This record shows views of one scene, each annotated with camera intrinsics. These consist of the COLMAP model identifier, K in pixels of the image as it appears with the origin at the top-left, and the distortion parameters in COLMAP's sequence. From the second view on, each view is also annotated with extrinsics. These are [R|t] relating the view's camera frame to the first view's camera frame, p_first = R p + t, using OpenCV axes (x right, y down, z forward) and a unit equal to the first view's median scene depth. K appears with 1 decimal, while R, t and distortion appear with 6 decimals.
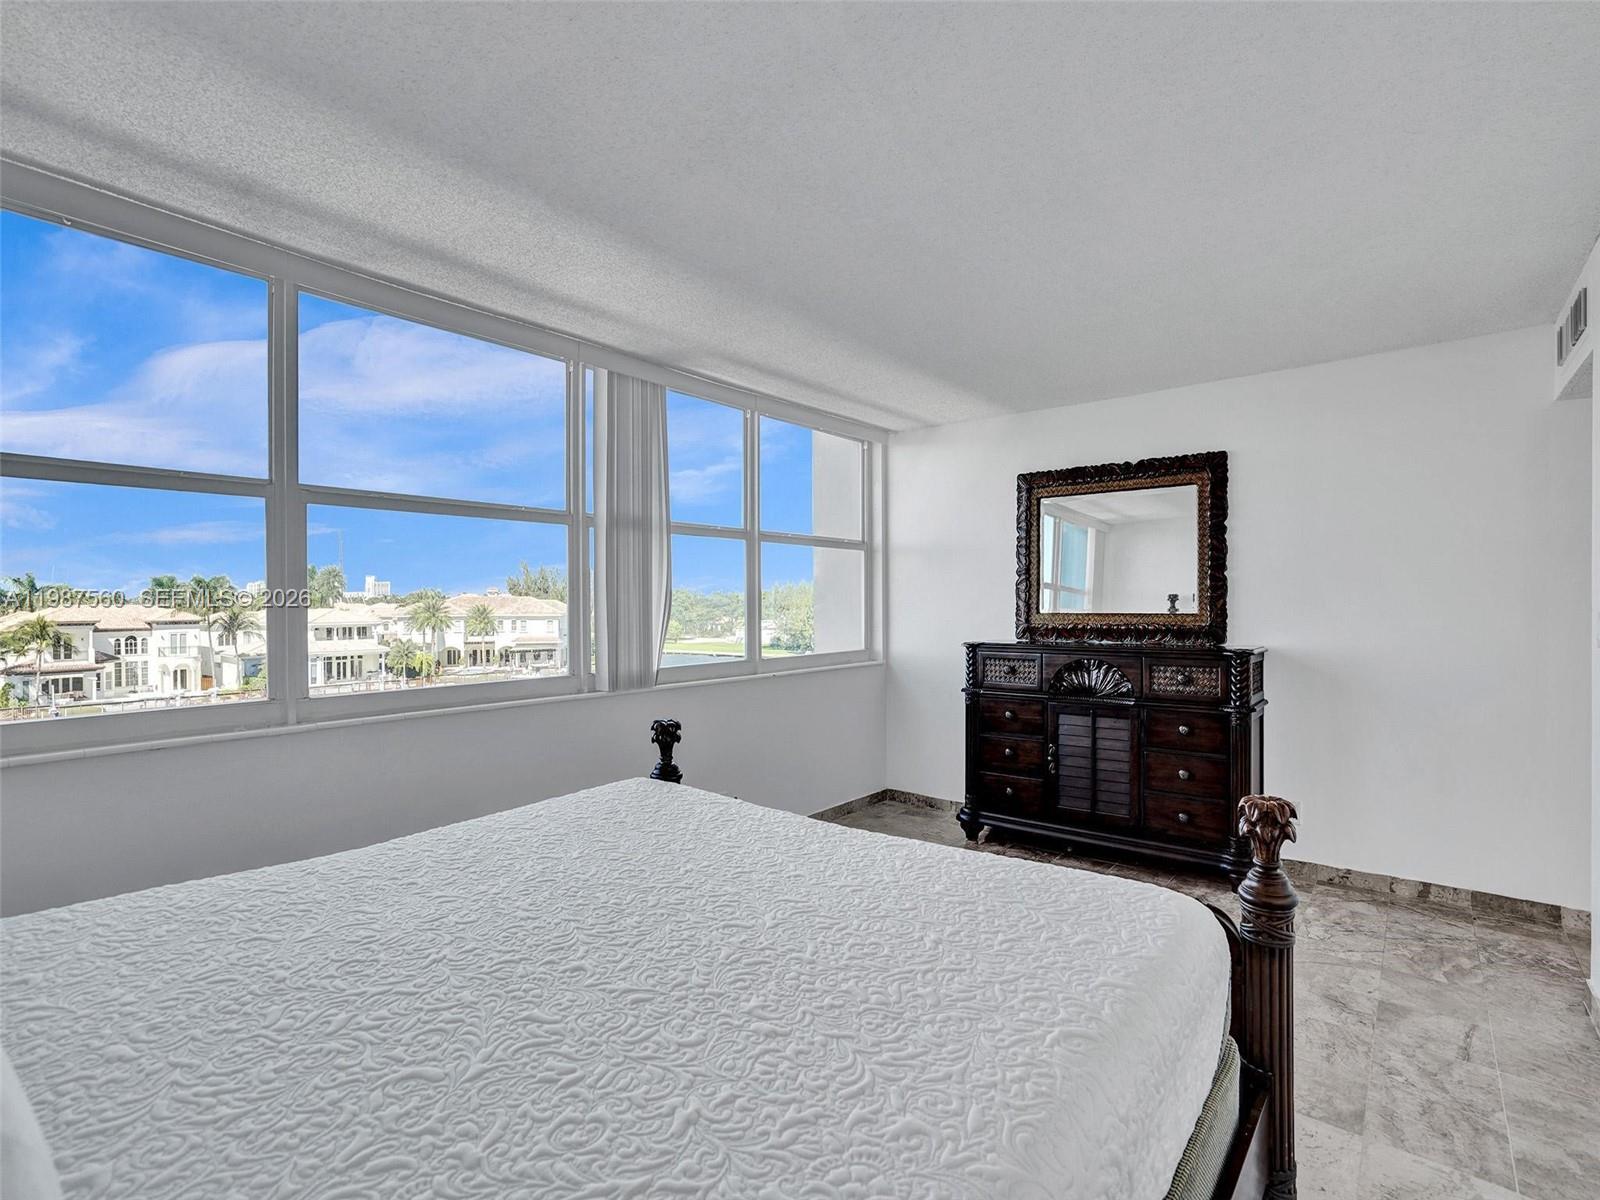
lens RADIAL K [[767.8, 0, 794.2], [0, 767.8, 596.6], [0, 0, 1]] dist [-0.034639, 0.016240]
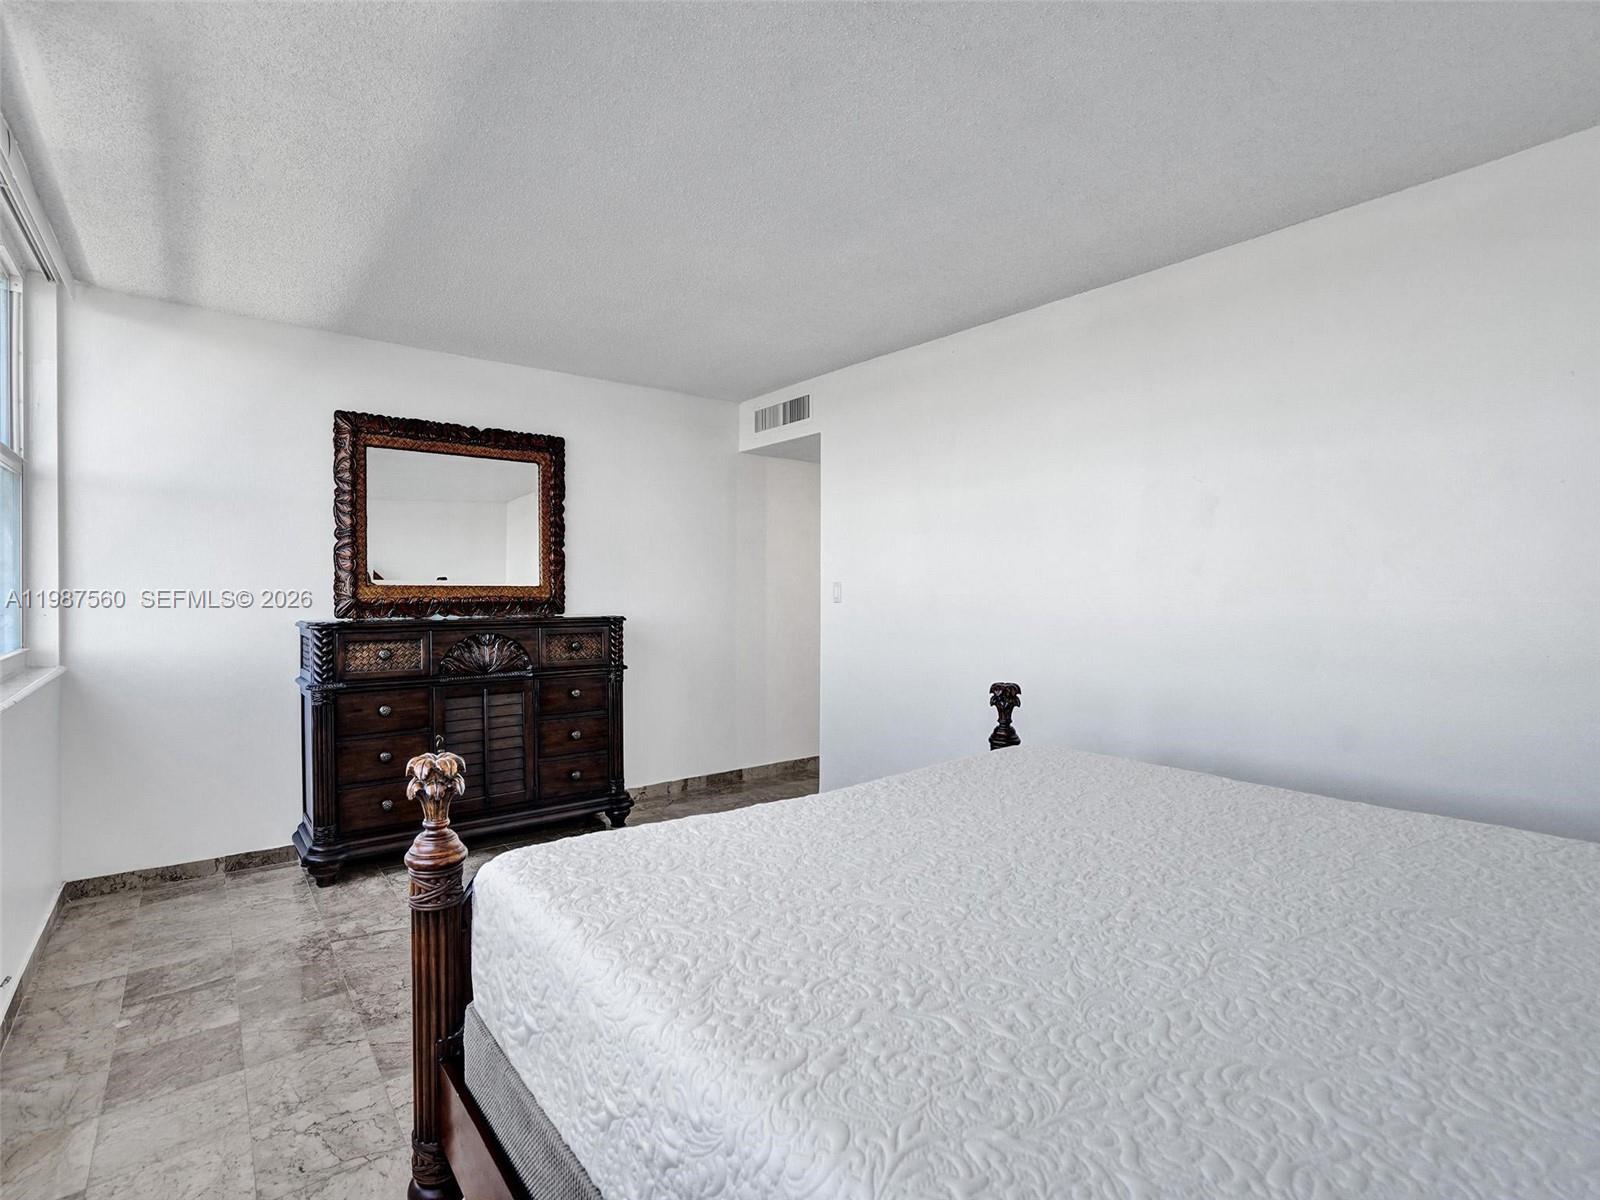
lens RADIAL K [[767.8, 0, 789.0], [0, 767.8, 592.7], [0, 0, 1]] dist [-0.034639, 0.016240]
pose [[0.220843, 0.001769, 0.975308, -0.431948], [-0.007199, 0.999974, -0.000184, 0.029843], [-0.975283, -0.006980, 0.220850, 0.434295]]
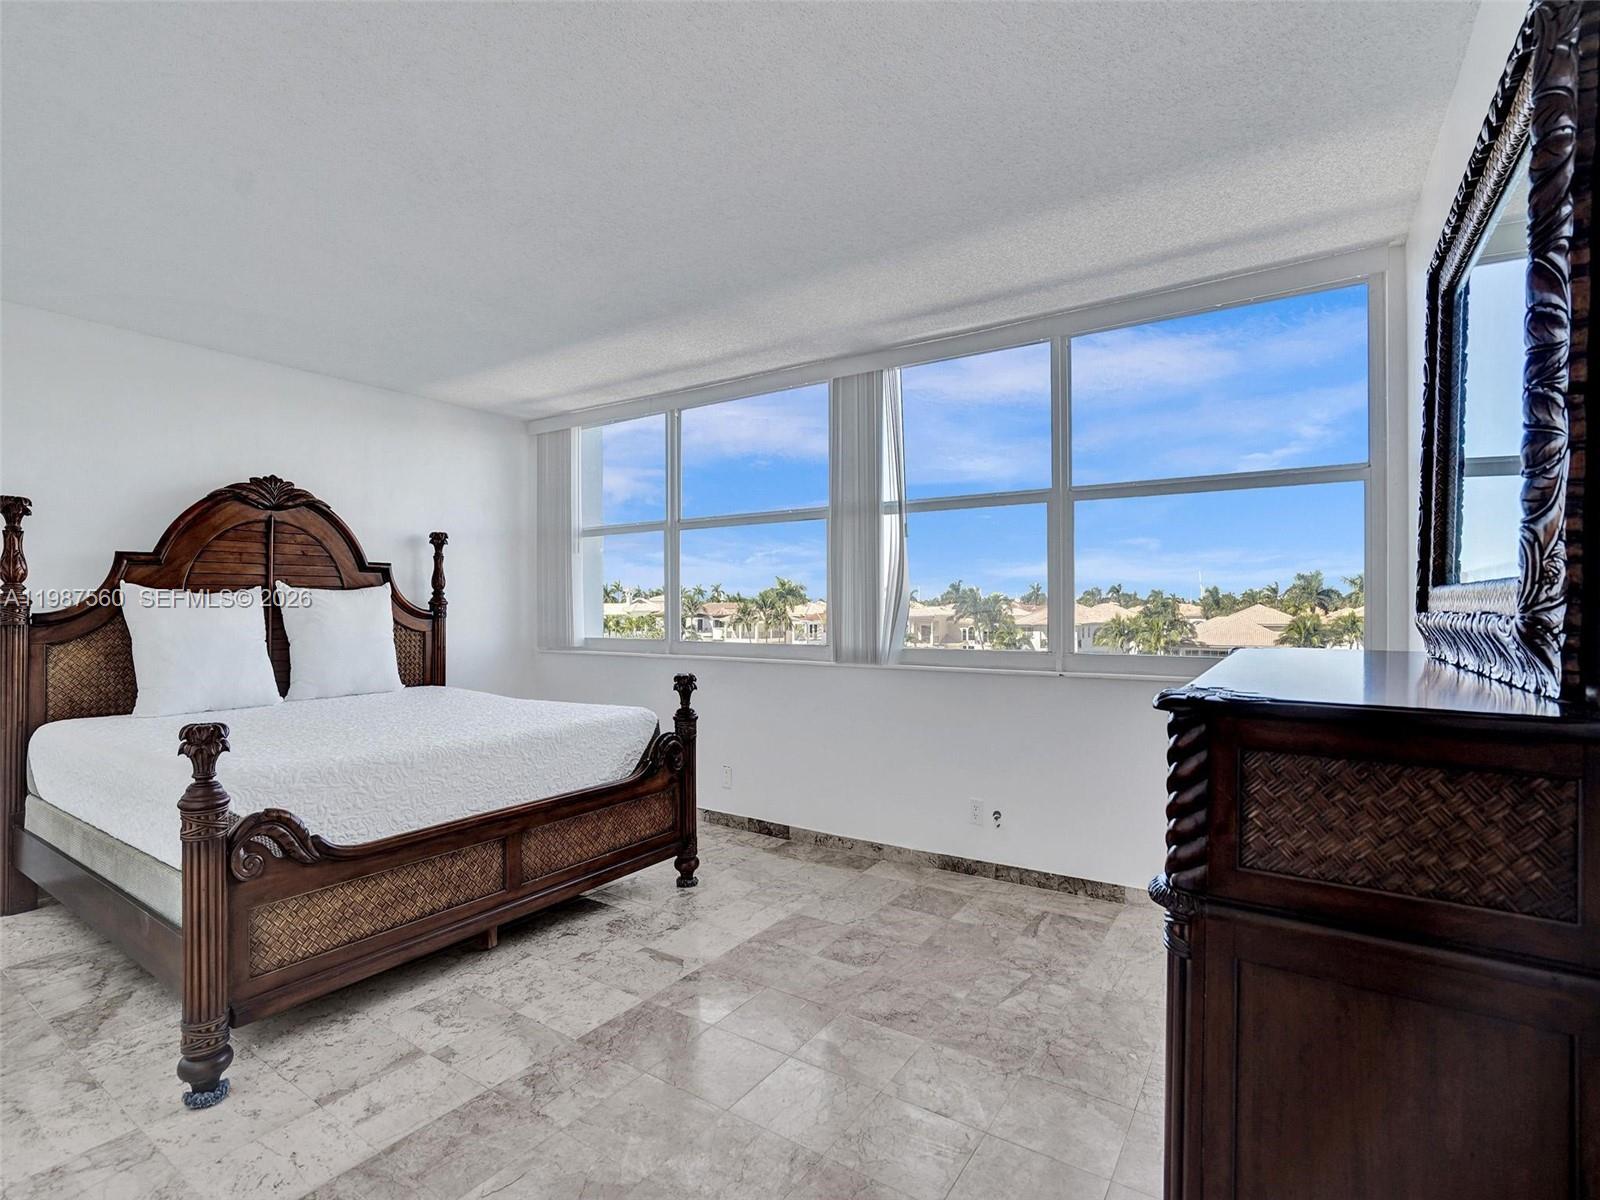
lens RADIAL K [[767.8, 0, 791.3], [0, 767.8, 617.0], [0, 0, 1]] dist [-0.034639, 0.016240]
pose [[0.094364, 0.020873, -0.995319, 0.785667], [0.008168, 0.999730, 0.021740, 0.029317], [0.995504, -0.010182, 0.094168, 0.730141]]
